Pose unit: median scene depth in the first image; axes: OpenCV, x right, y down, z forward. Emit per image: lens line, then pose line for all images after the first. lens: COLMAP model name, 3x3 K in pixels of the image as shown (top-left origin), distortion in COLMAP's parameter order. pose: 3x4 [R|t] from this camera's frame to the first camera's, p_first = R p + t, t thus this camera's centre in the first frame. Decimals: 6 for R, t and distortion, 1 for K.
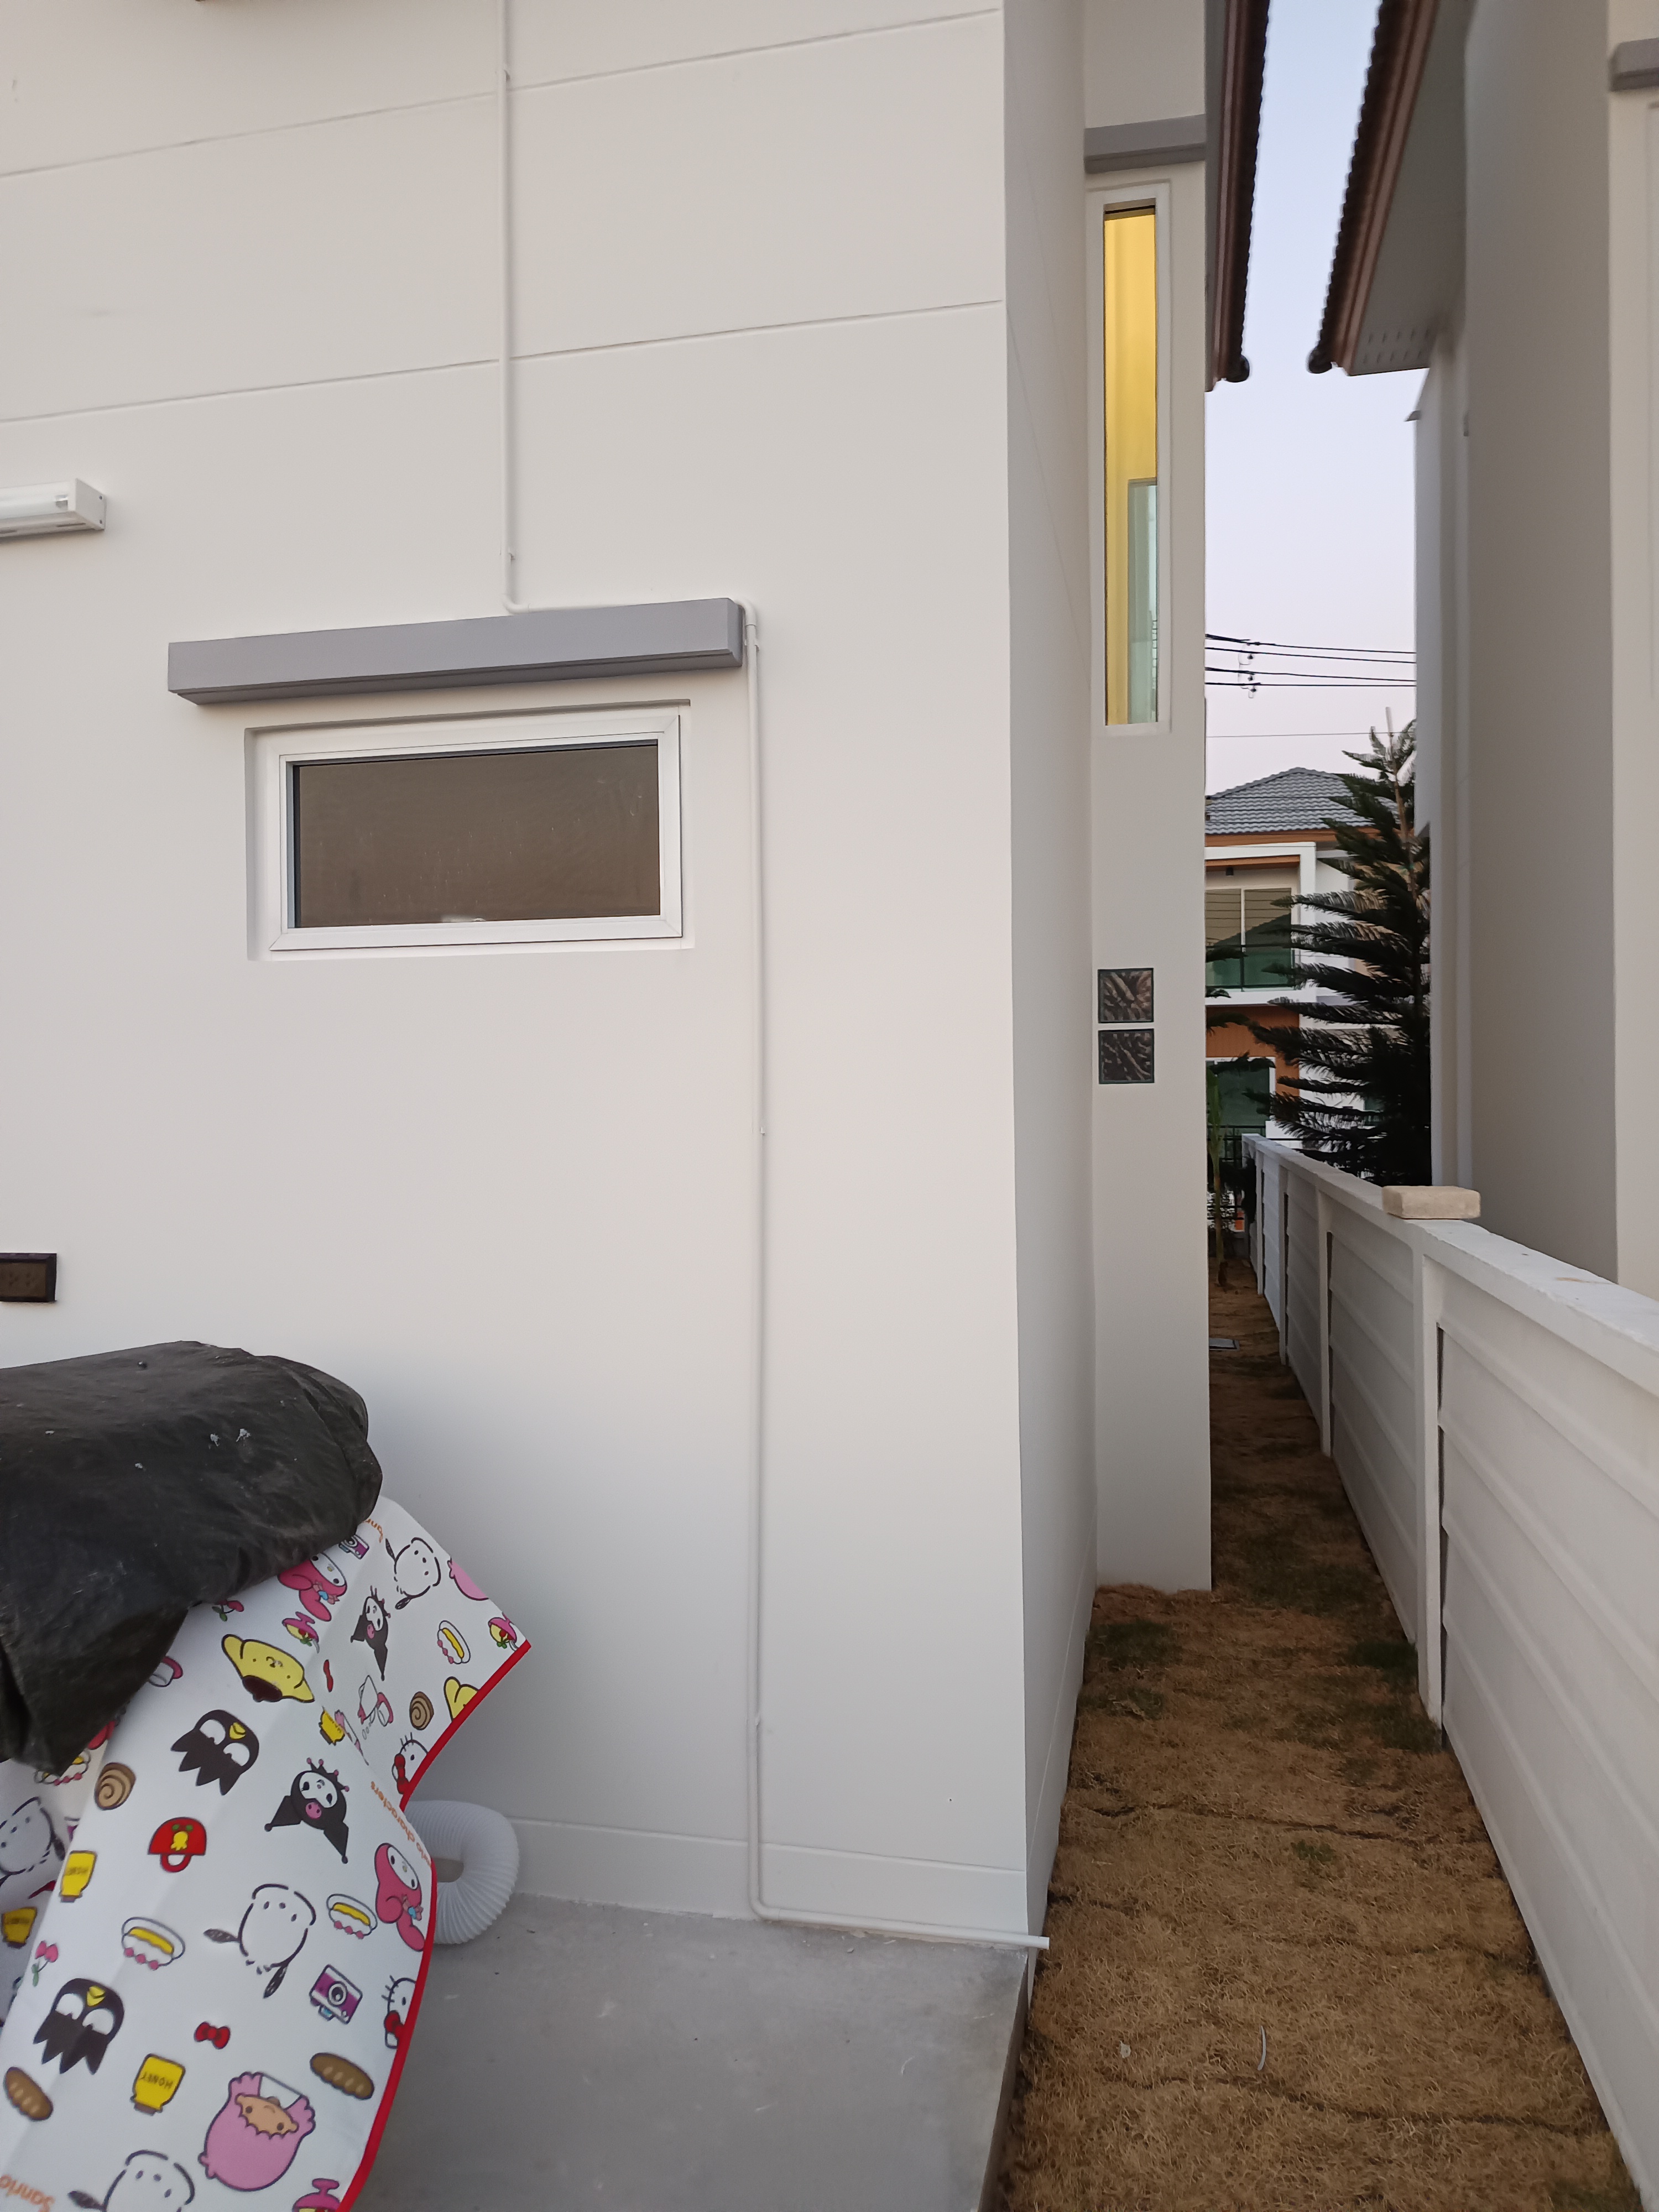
lens RADIAL K [[1572.0, 0, 828.9], [0, 1572.0, 1090.2], [0, 0, 1]] dist [0.038538, -0.045721]
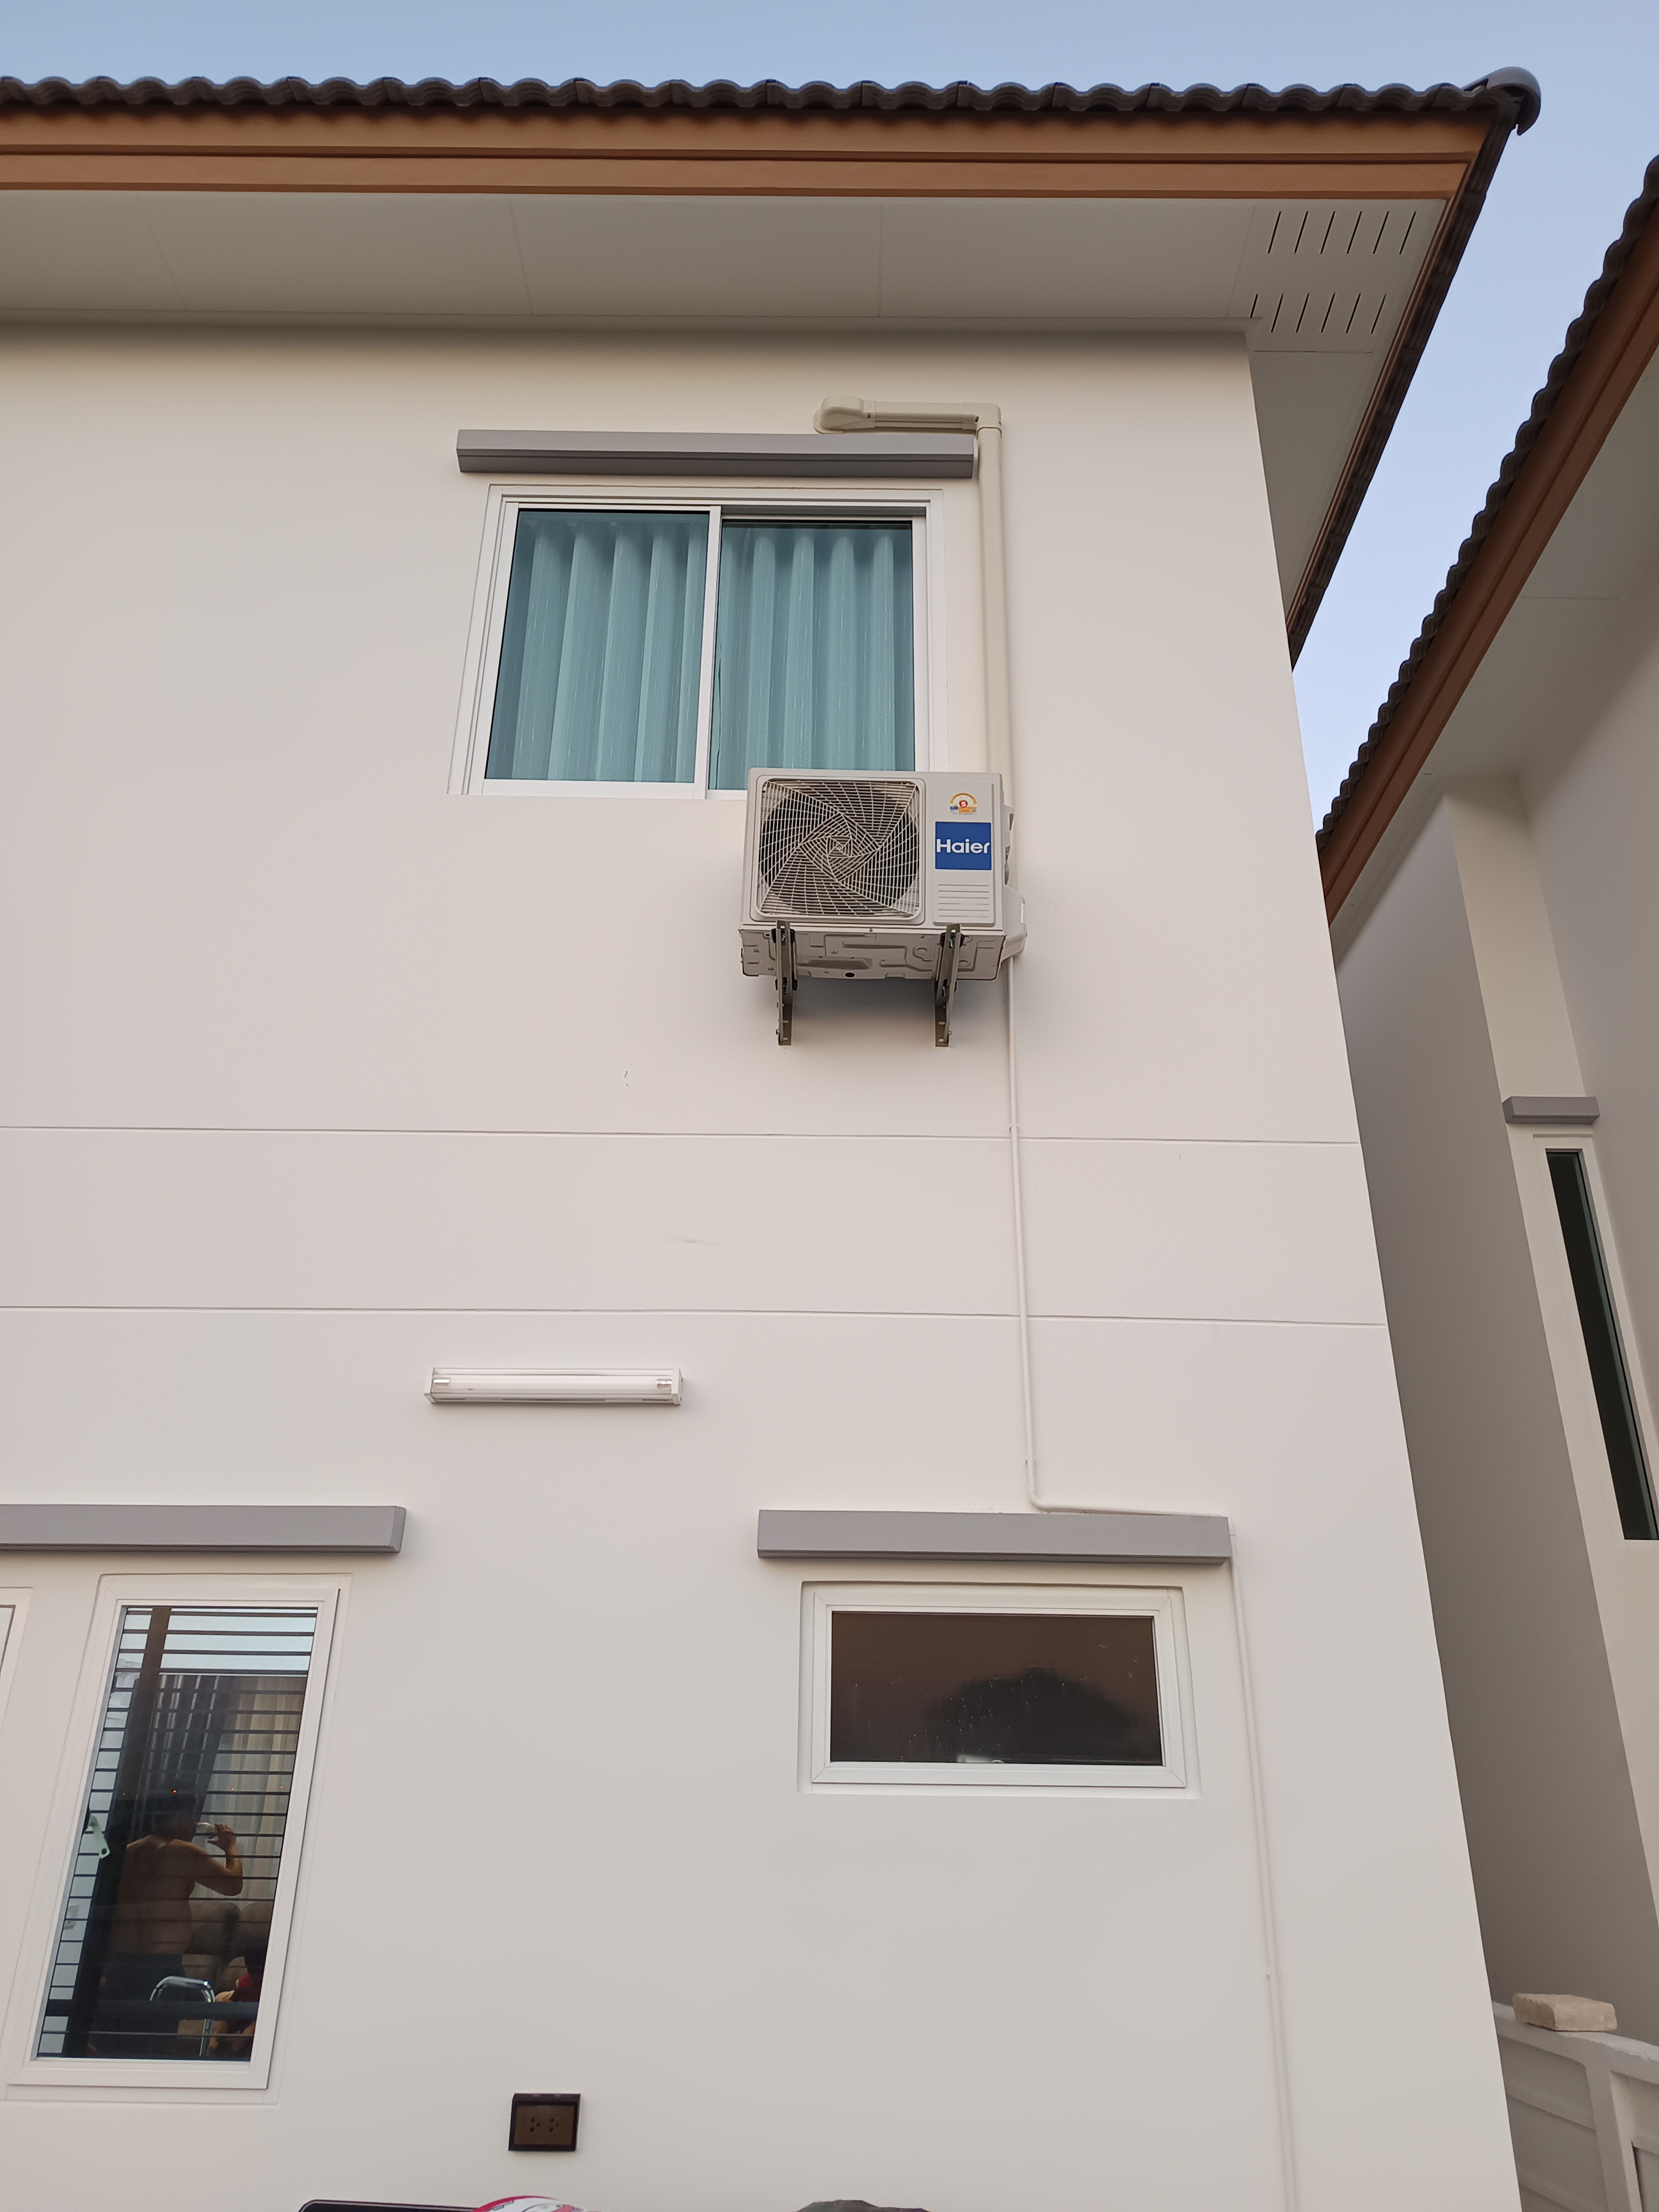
lens RADIAL K [[1572.0, 0, 840.8], [0, 1572.0, 1084.2], [0, 0, 1]] dist [0.038538, -0.045721]
pose [[0.971334, 0.117660, 0.206559, -0.647169], [-0.020215, 0.906656, -0.421387, -0.066089], [-0.236858, 0.405132, 0.883044, -0.241599]]
